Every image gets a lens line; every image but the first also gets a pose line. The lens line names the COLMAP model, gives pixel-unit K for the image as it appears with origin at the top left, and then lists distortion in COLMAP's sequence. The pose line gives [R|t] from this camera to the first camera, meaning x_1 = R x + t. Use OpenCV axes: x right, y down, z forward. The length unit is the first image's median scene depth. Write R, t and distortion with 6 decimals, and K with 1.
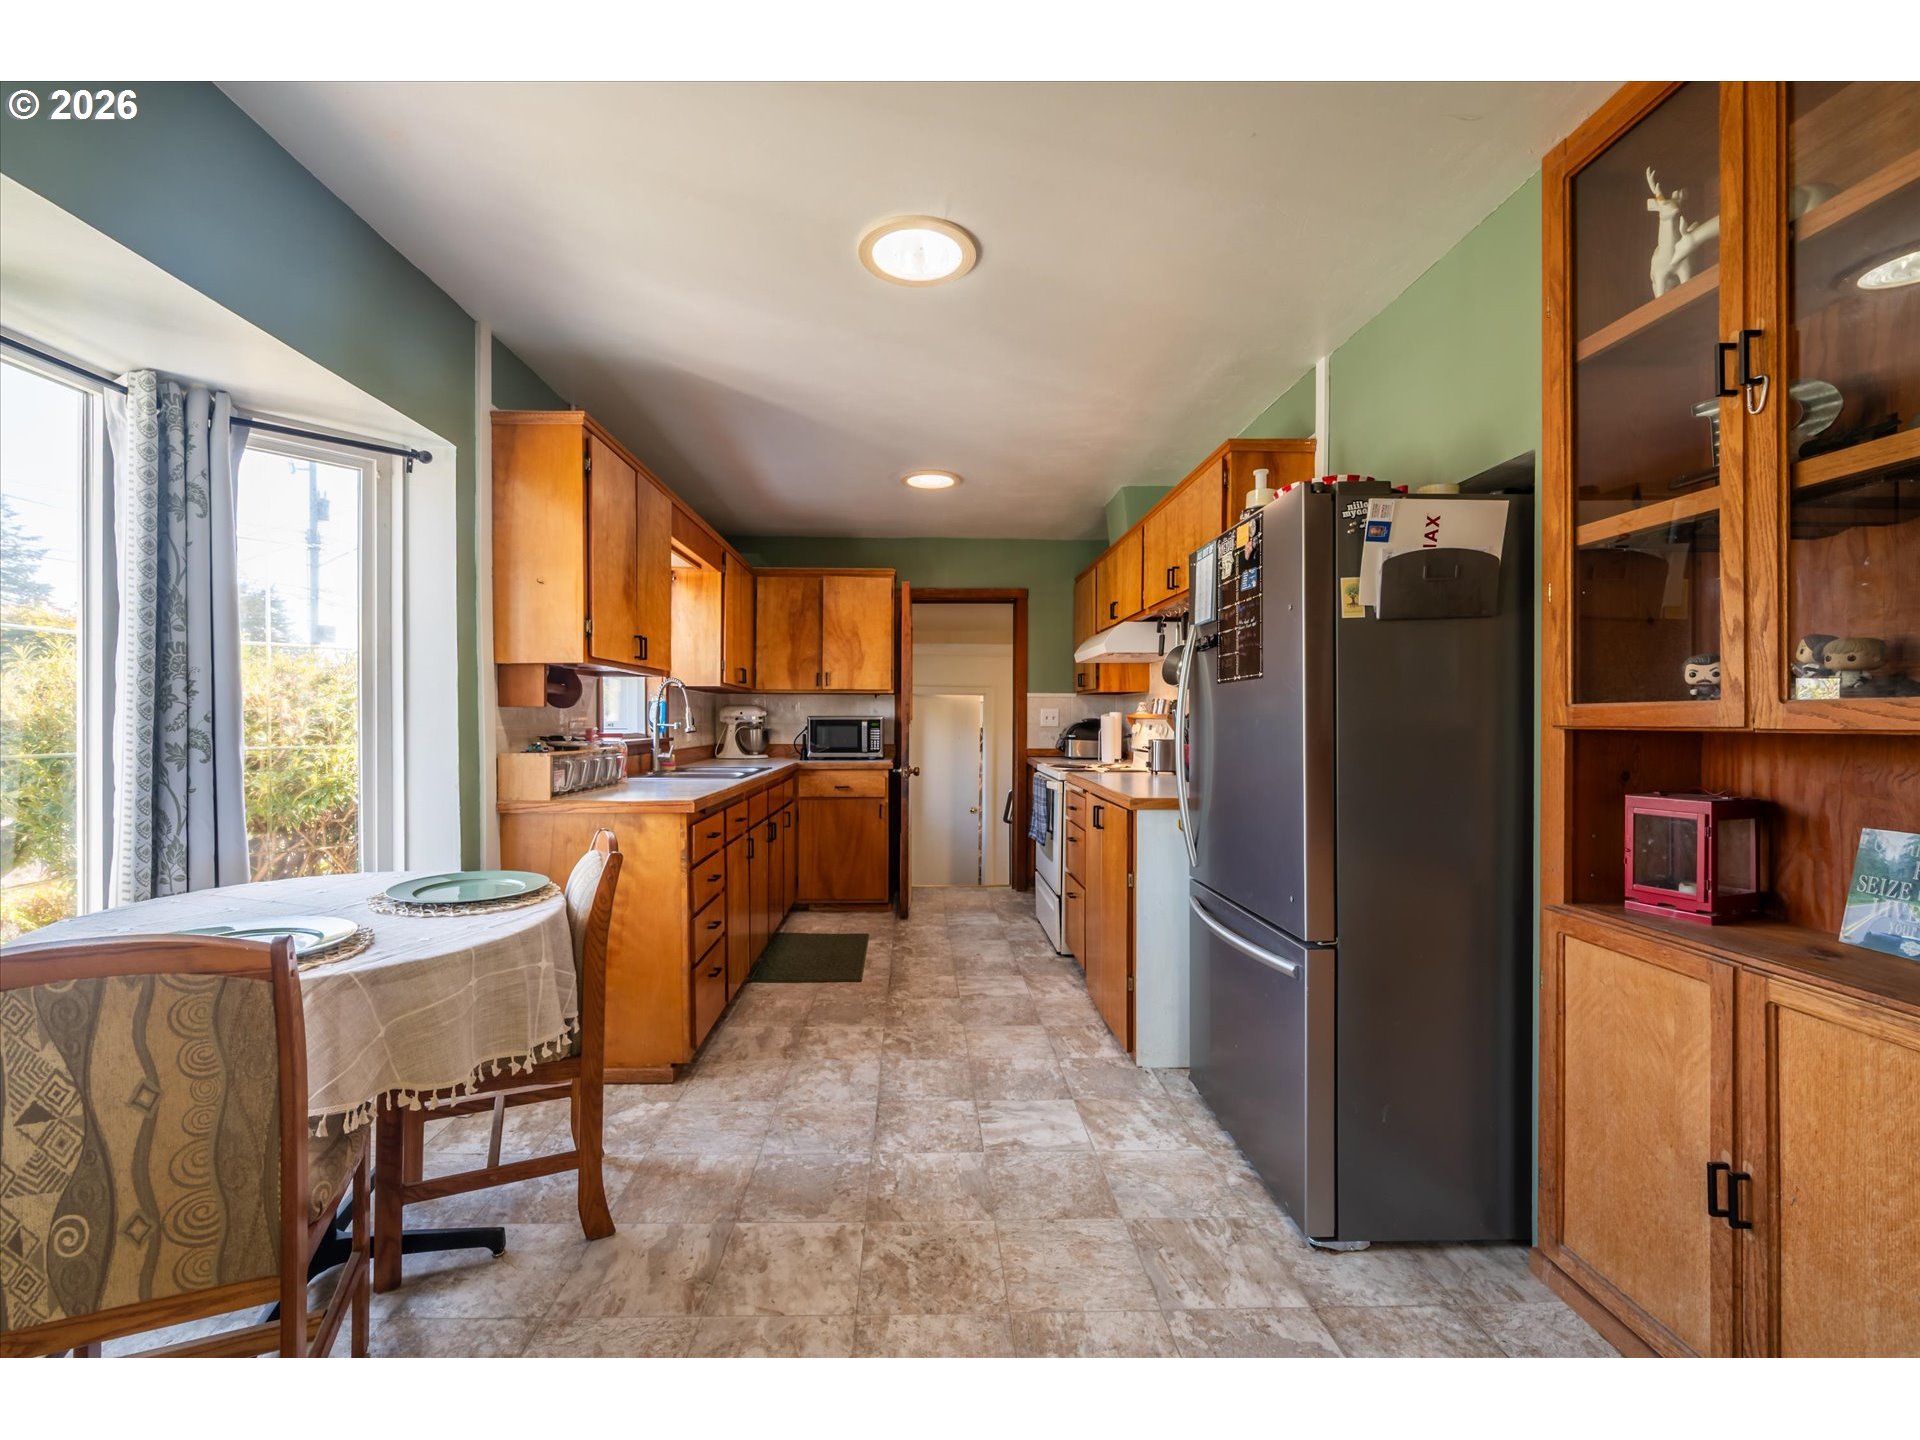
lens RADIAL K [[819.1, 0, 938.6], [0, 819.1, 719.2], [0, 0, 1]] dist [-0.002439, 0.000833]
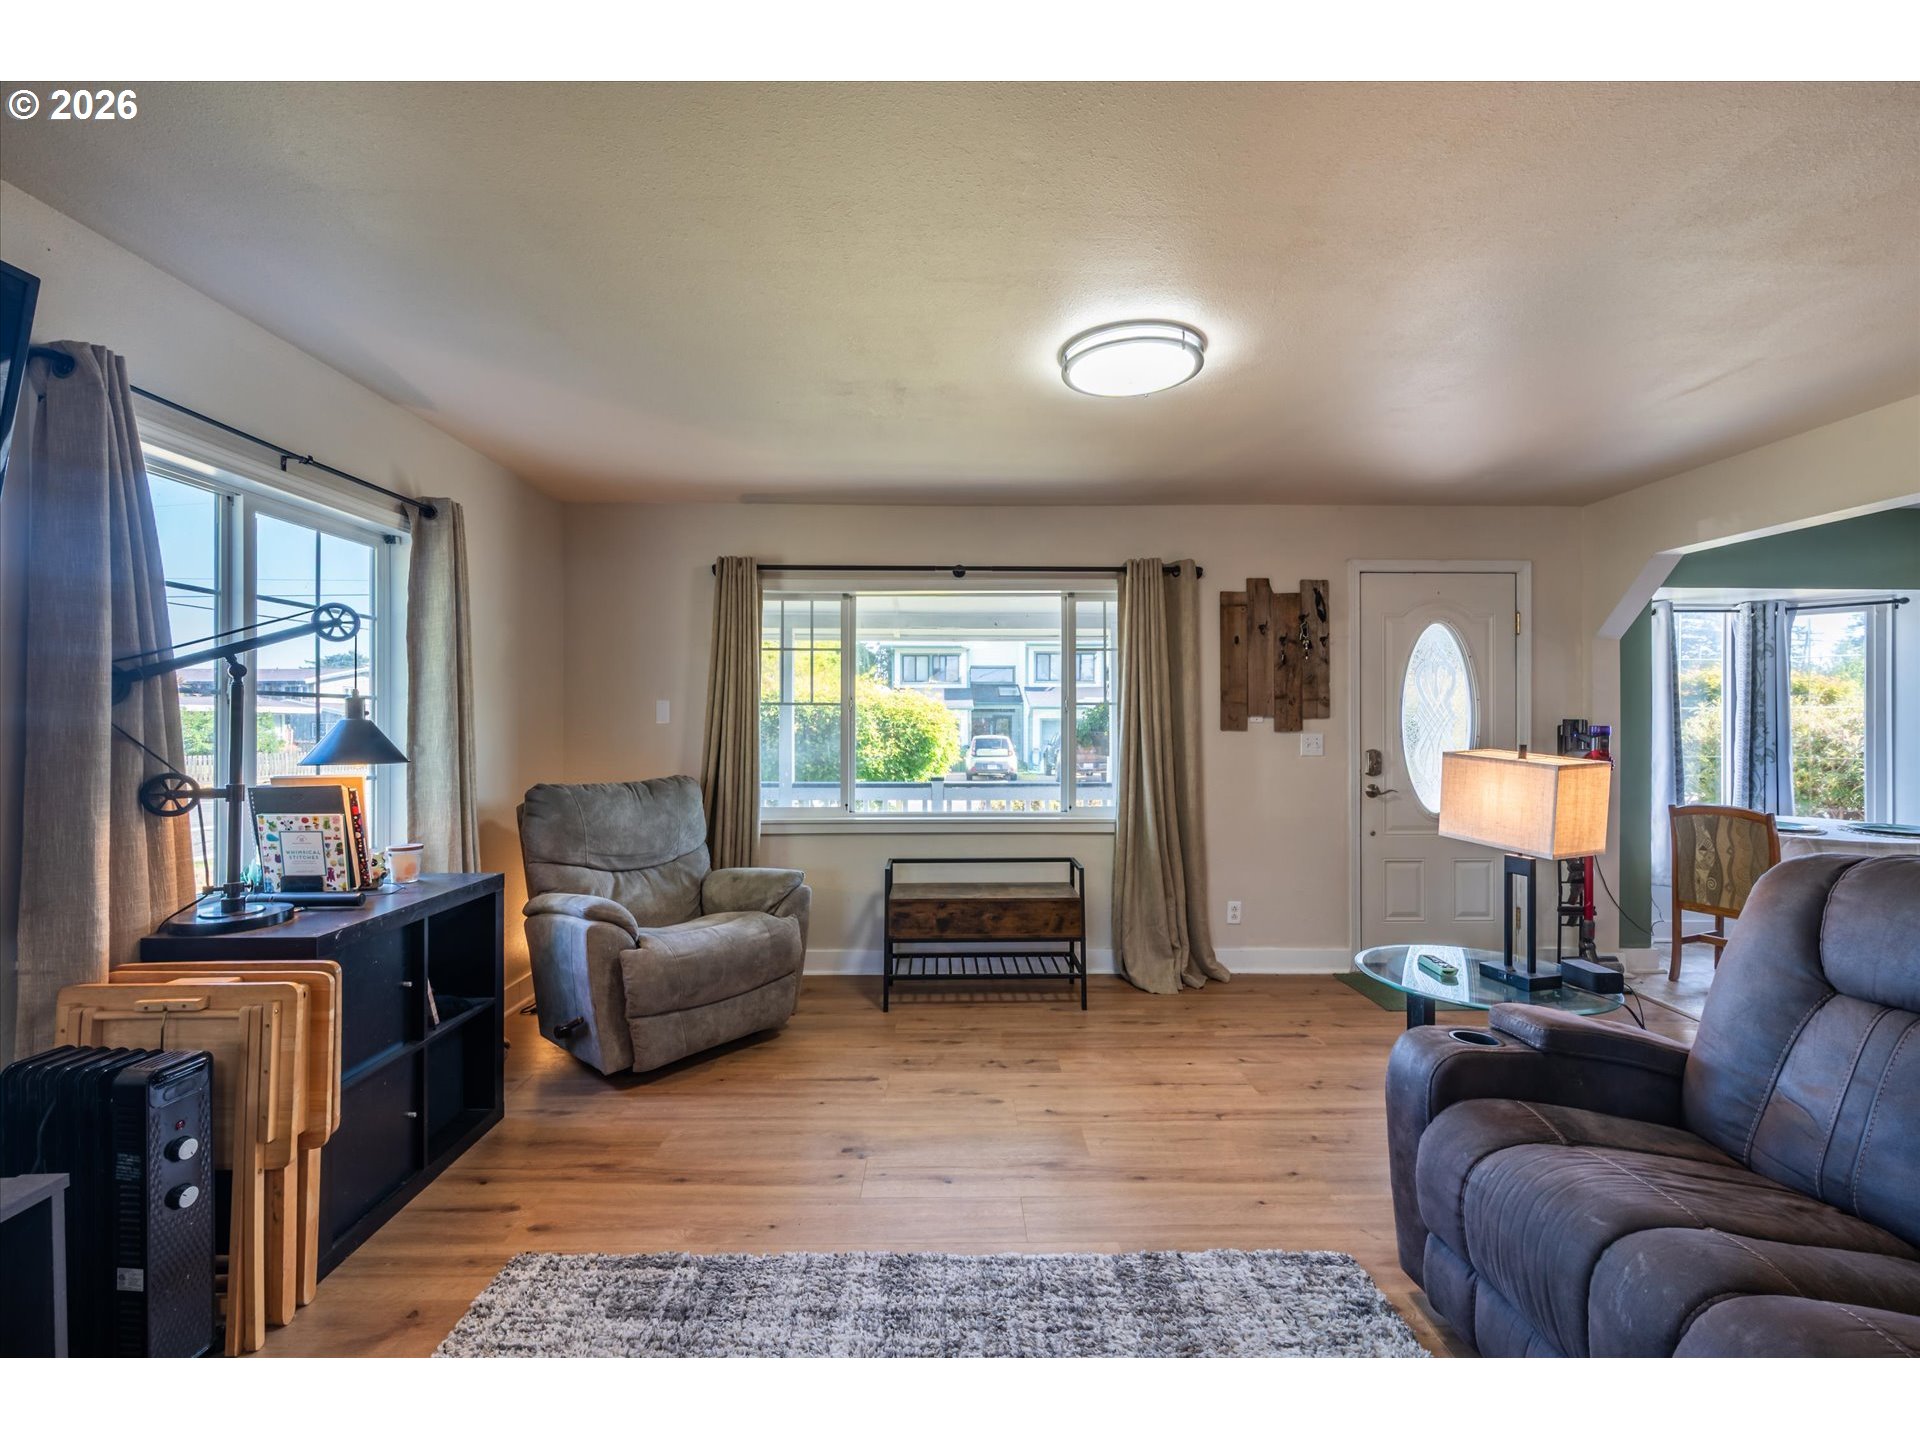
lens RADIAL K [[819.1, 0, 938.6], [0, 819.1, 719.2], [0, 0, 1]] dist [-0.002439, 0.000833]
pose [[-0.024225, -0.003963, -0.999699, 1.520367], [-0.004947, 0.999980, -0.003844, -0.051228], [0.999694, 0.004852, -0.024244, -1.345741]]
